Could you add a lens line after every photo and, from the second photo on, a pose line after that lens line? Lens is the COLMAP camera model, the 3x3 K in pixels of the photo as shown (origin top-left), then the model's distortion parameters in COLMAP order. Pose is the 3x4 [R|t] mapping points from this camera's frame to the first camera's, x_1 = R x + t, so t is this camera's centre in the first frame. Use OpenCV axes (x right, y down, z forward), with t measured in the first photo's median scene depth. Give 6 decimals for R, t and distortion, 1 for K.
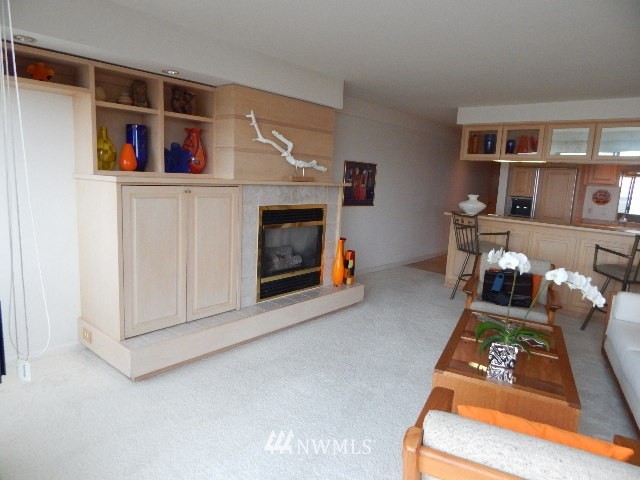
lens RADIAL K [[414.4, 0, 317.8], [0, 414.4, 236.7], [0, 0, 1]] dist [-0.007349, 0.002158]
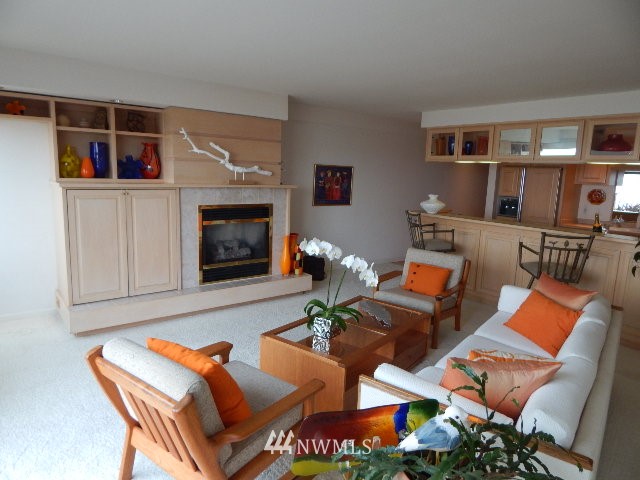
lens RADIAL K [[414.4, 0, 320.5], [0, 414.4, 237.1], [0, 0, 1]] dist [-0.007349, 0.002158]
pose [[0.983327, 0.012095, -0.181445, 0.382341], [-0.012563, 0.999920, -0.001431, 0.014538], [0.181413, 0.003687, 0.983400, -0.111894]]
